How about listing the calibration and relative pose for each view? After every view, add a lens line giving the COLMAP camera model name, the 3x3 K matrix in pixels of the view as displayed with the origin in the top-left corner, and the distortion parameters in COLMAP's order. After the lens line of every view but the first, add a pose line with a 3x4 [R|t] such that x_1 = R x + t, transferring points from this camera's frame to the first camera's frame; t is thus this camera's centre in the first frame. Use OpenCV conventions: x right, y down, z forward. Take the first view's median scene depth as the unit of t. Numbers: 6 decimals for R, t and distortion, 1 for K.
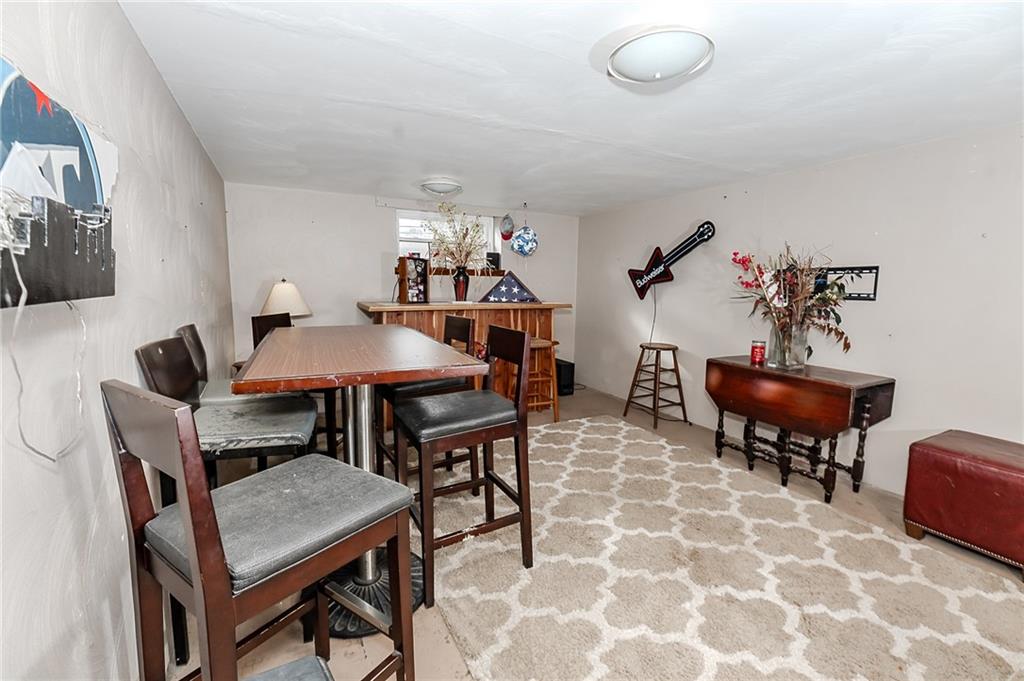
lens RADIAL K [[442.2, 0, 502.9], [0, 442.2, 339.8], [0, 0, 1]] dist [-0.000498, -0.000524]
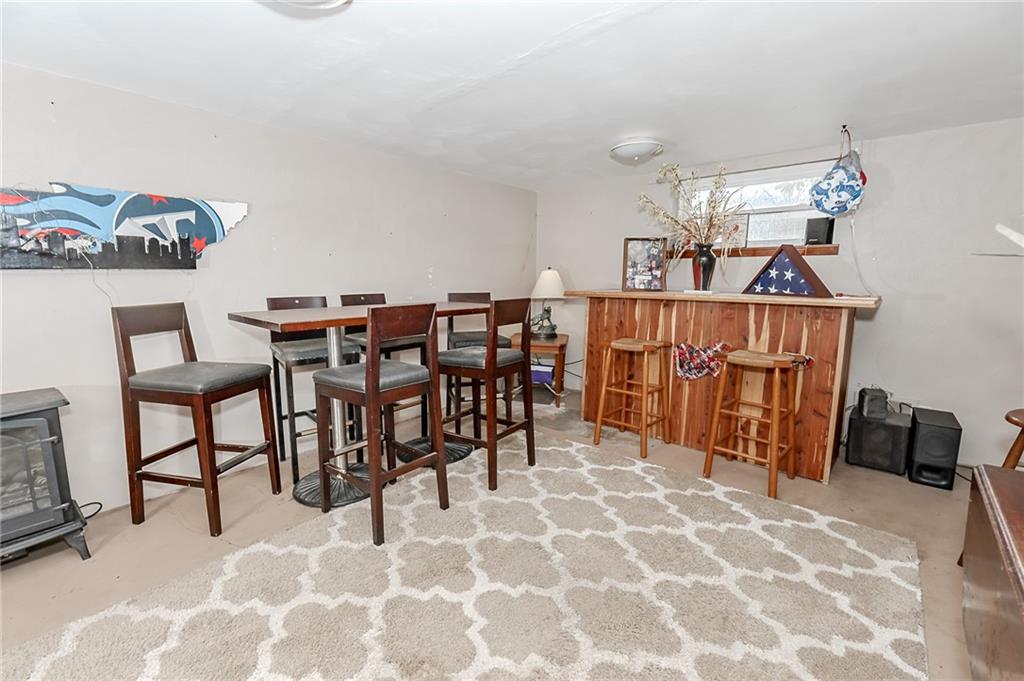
lens RADIAL K [[442.2, 0, 502.8], [0, 442.2, 339.2], [0, 0, 1]] dist [-0.000498, -0.000524]
pose [[0.352832, 0.121545, -0.927759, 0.525519], [-0.116556, 0.989514, 0.085308, -0.031748], [0.928399, 0.078037, 0.363299, 0.442387]]
